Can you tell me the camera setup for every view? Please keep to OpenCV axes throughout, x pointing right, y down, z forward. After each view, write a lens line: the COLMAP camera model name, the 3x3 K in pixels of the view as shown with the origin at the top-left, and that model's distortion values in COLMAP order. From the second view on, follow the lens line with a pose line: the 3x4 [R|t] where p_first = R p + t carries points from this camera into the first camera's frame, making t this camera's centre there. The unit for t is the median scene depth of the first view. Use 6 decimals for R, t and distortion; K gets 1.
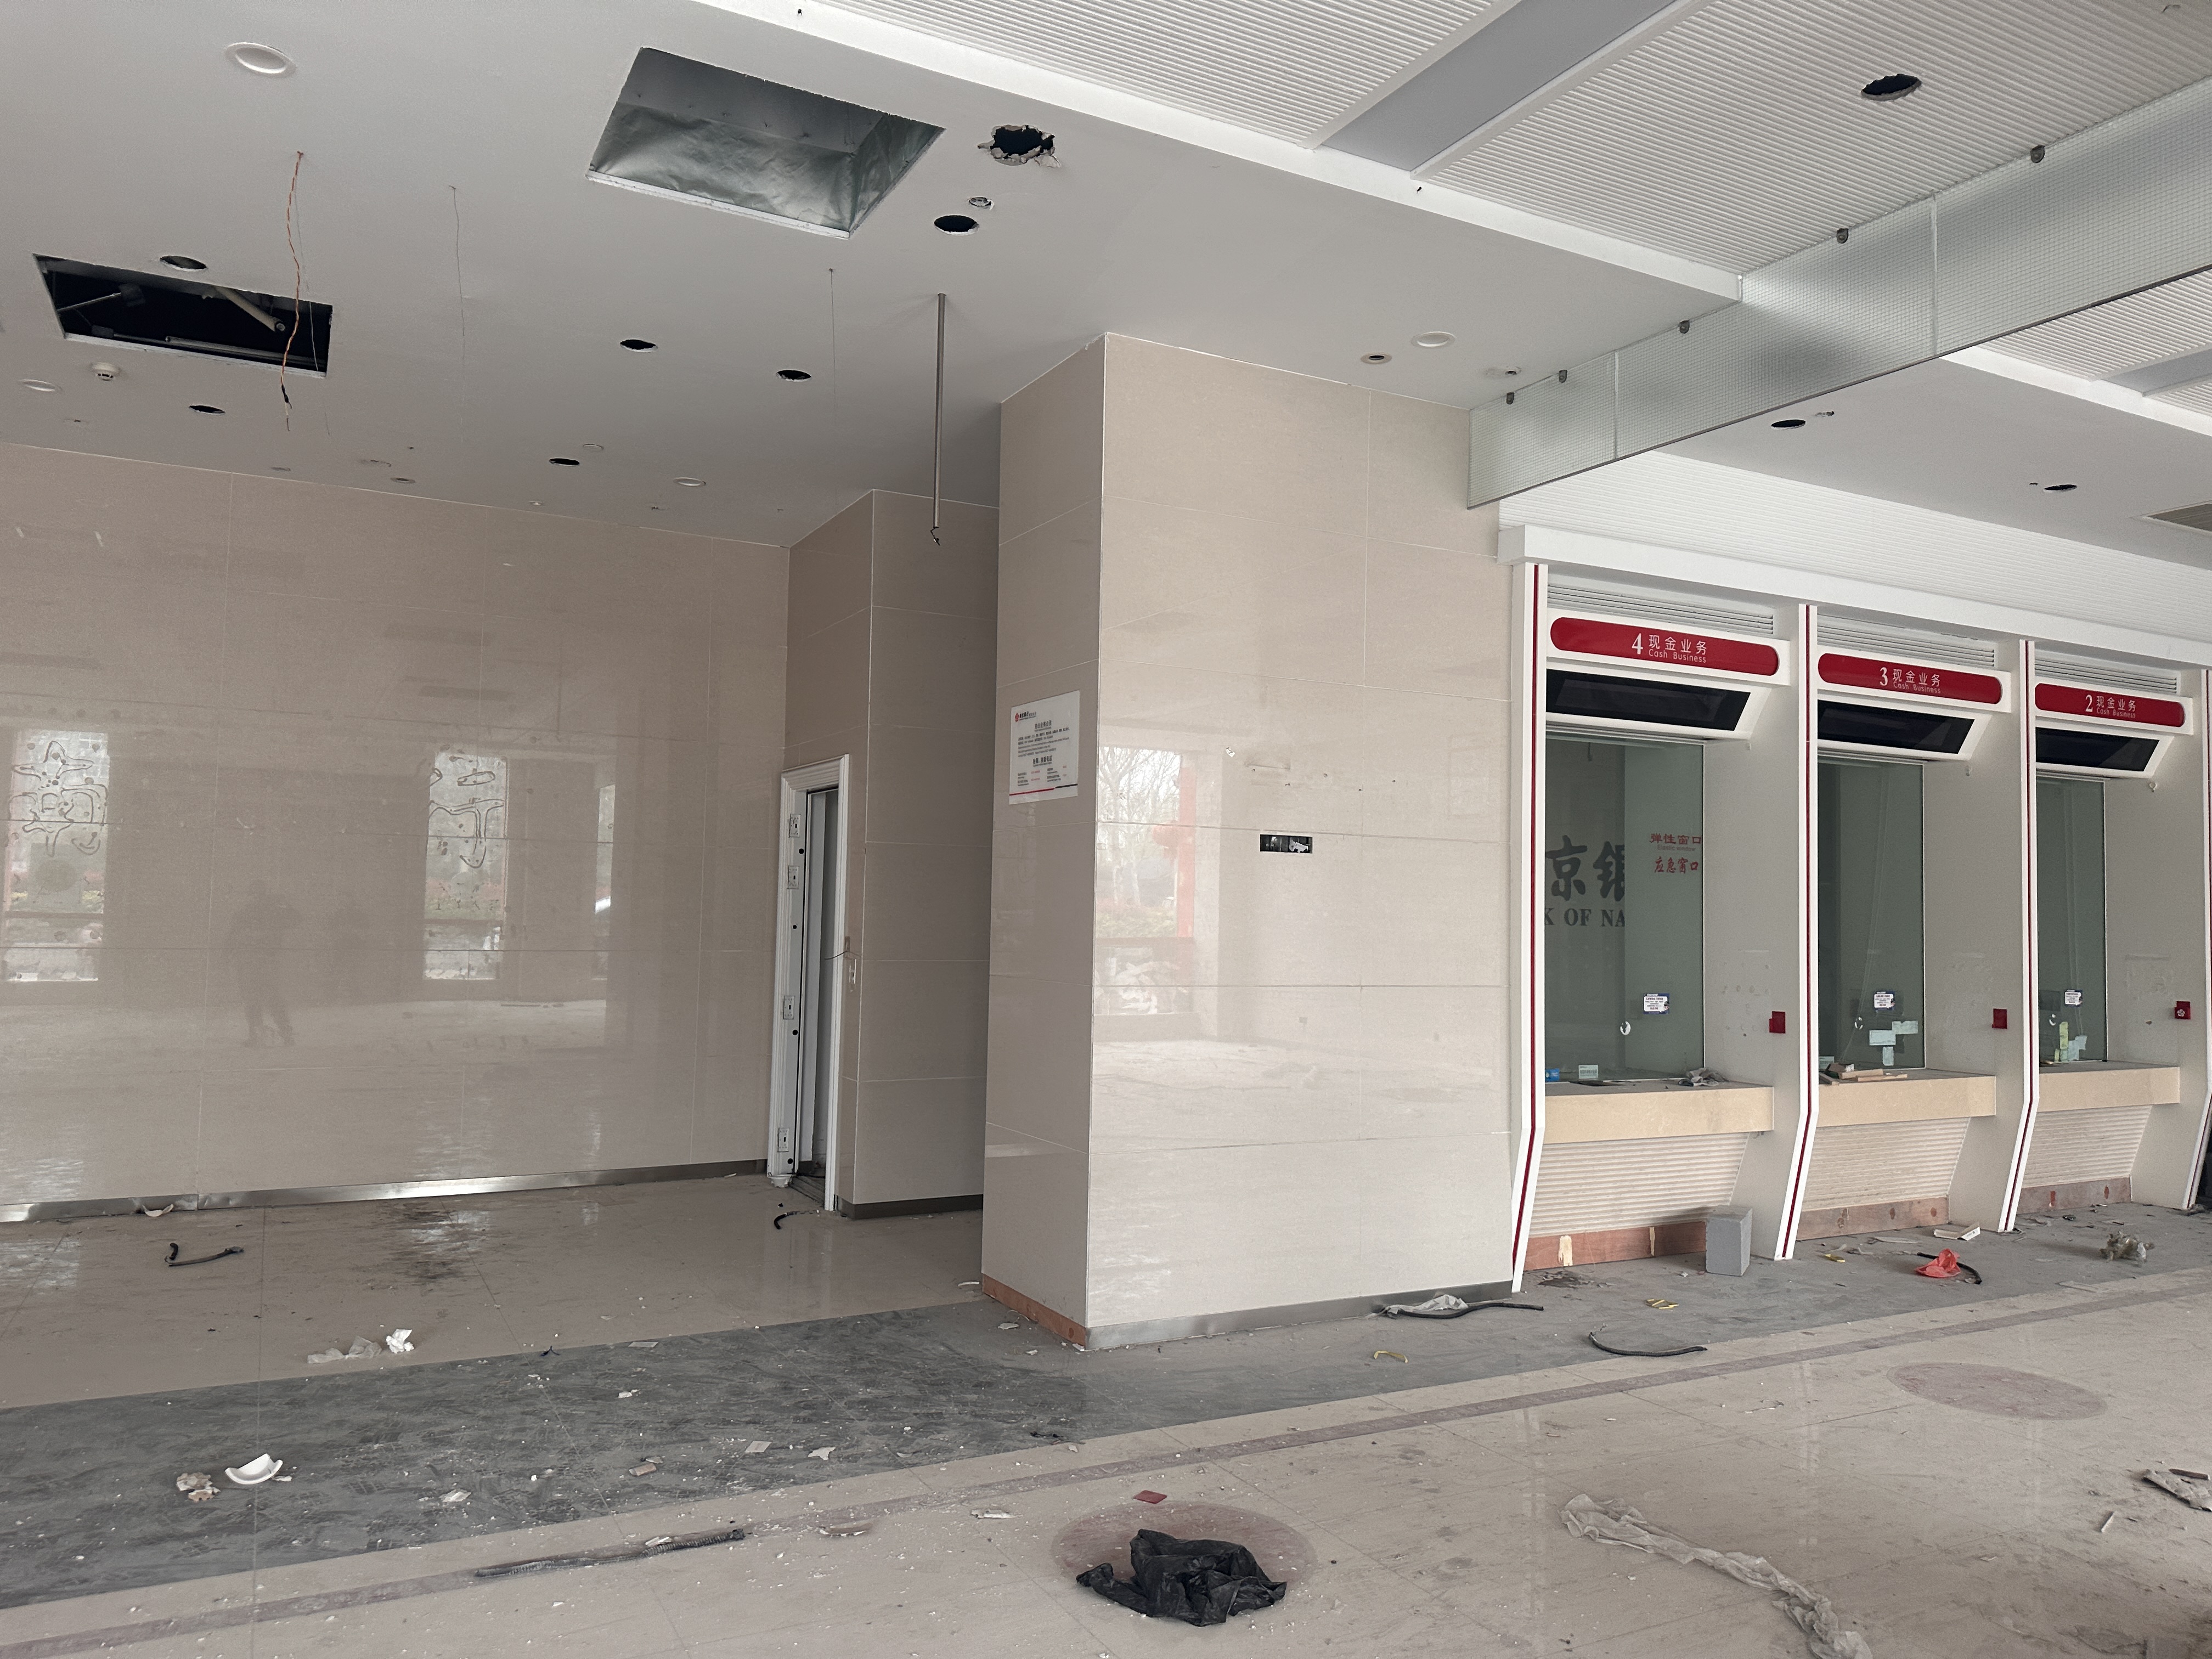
lens RADIAL K [[1545.5, 0, 1103.8], [0, 1545.5, 828.9], [0, 0, 1]] dist [0.056954, -0.056296]
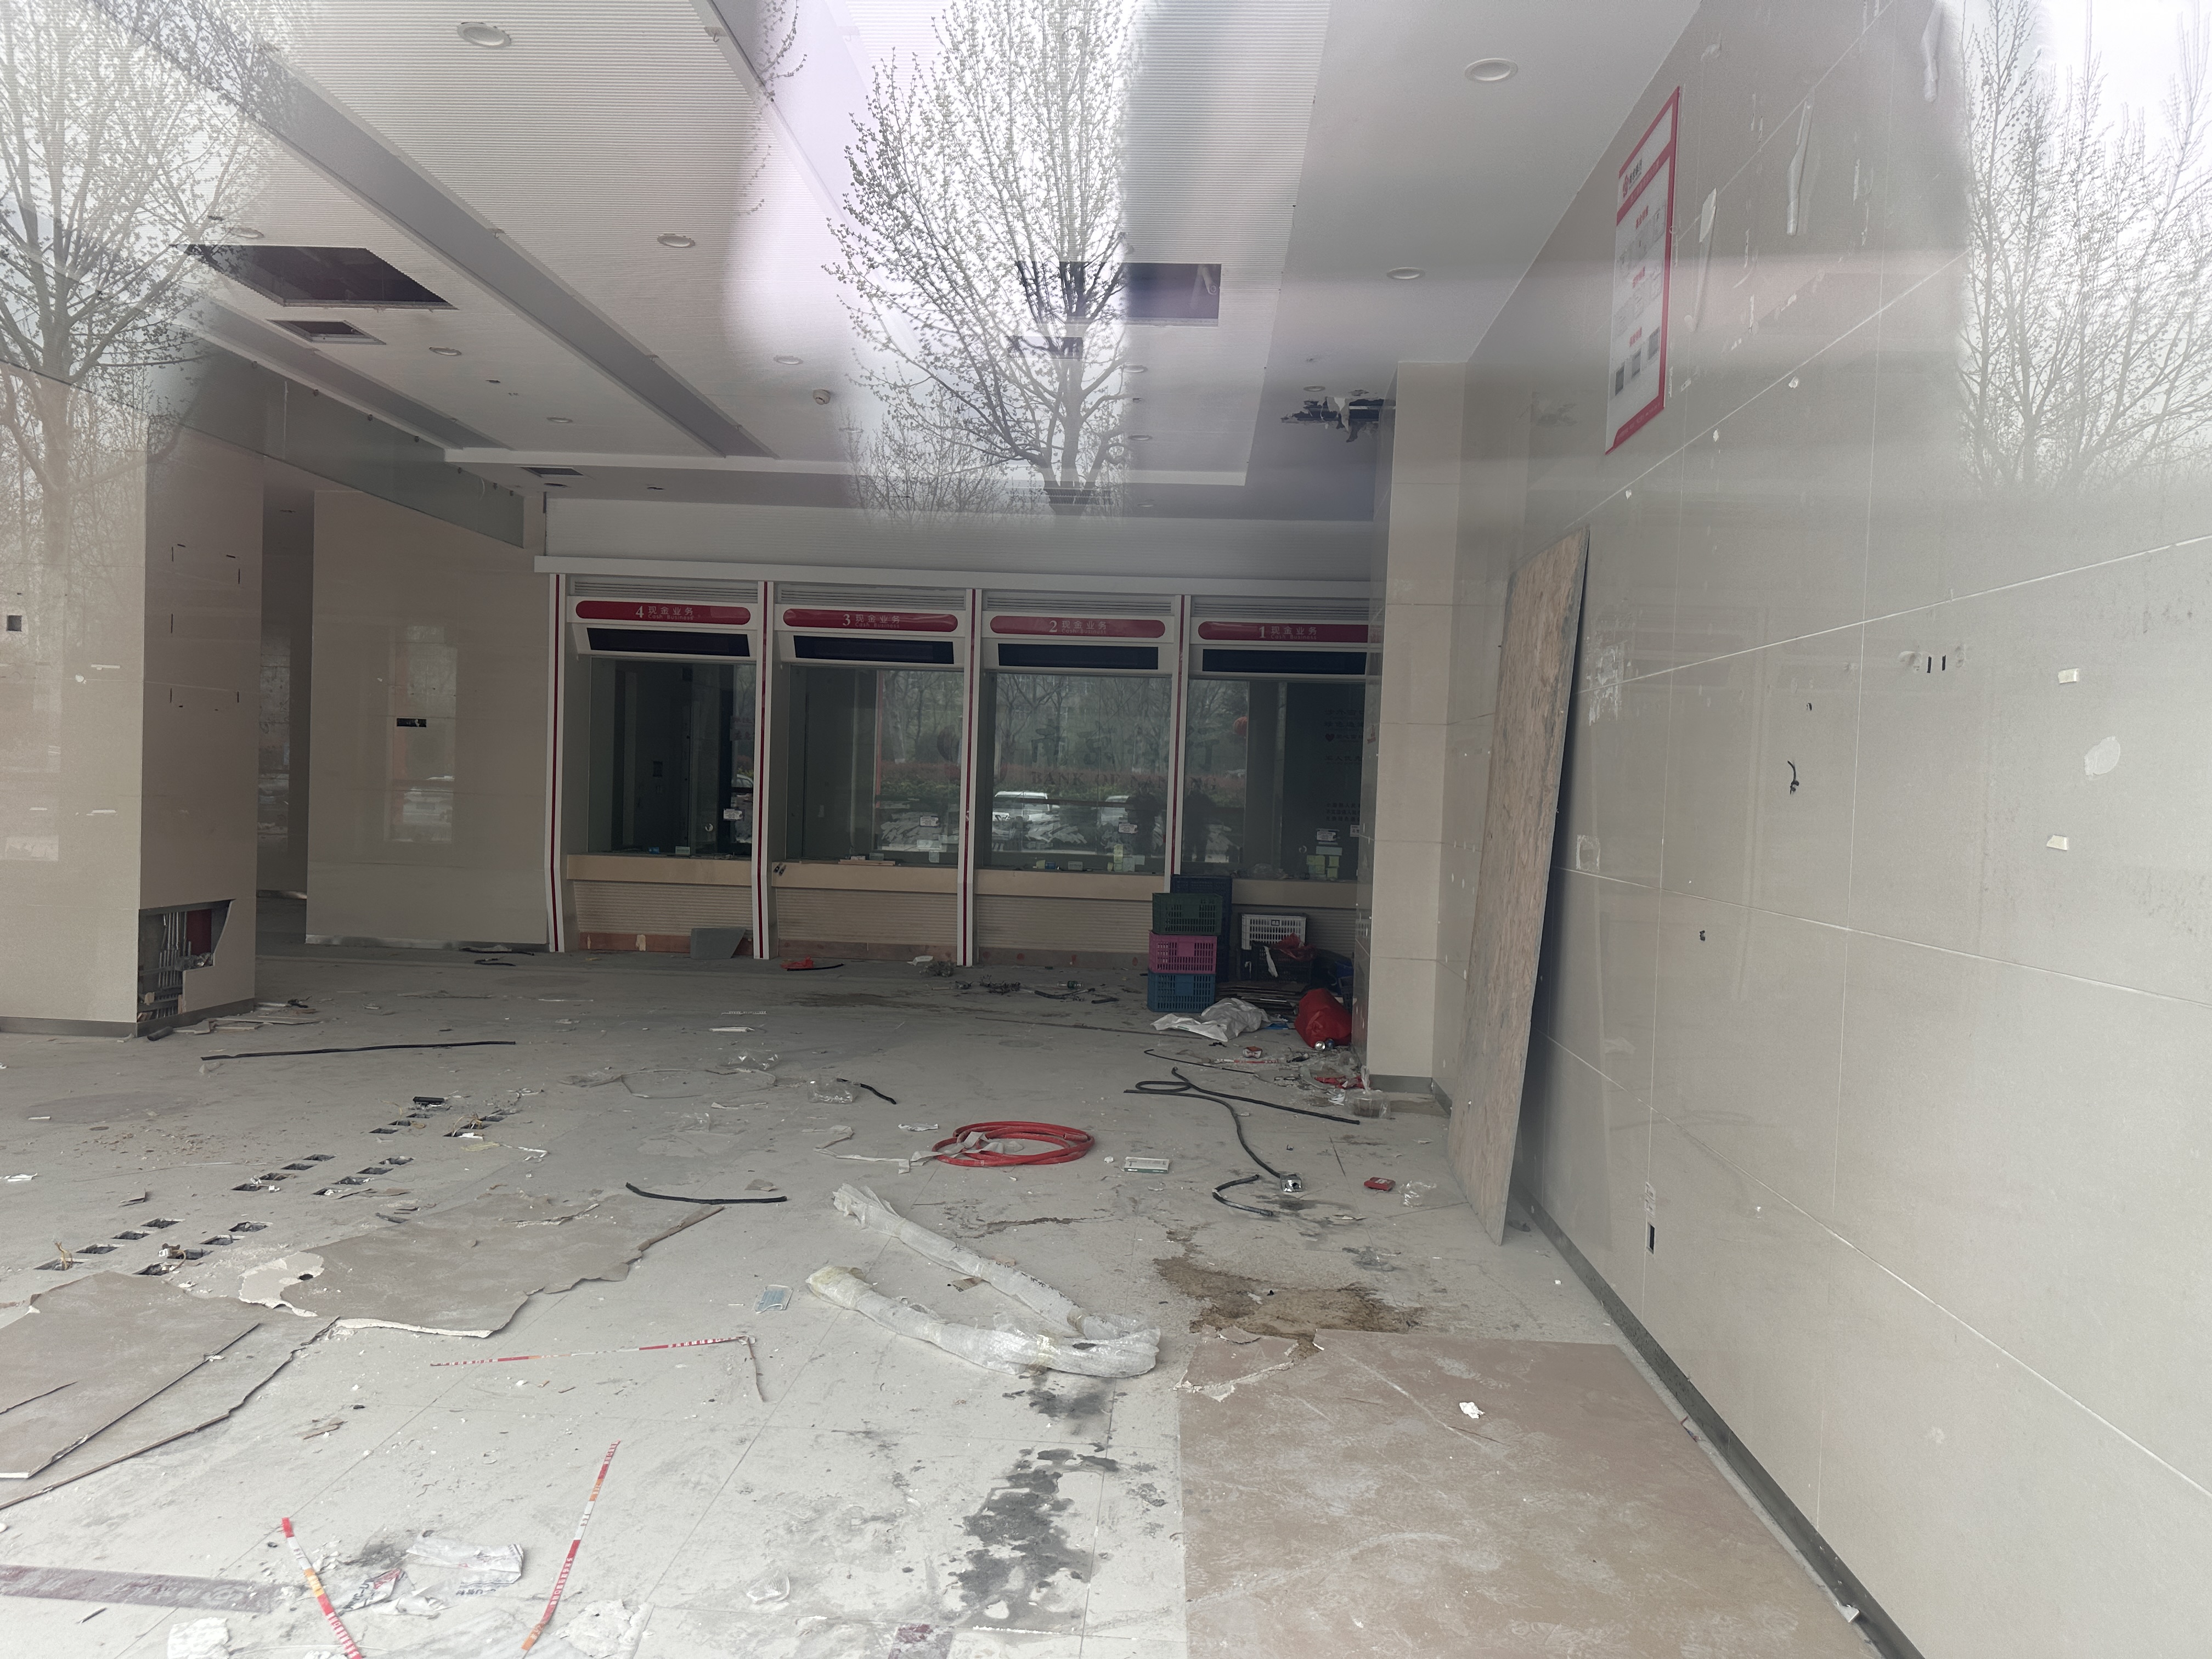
lens RADIAL K [[1545.5, 0, 1107.7], [0, 1545.5, 831.9], [0, 0, 1]] dist [0.056954, -0.056296]
pose [[0.859752, 0.024478, -0.510124, 1.699007], [0.009932, 0.997861, 0.064620, 0.025482], [0.510614, -0.060624, 0.857670, -0.290563]]
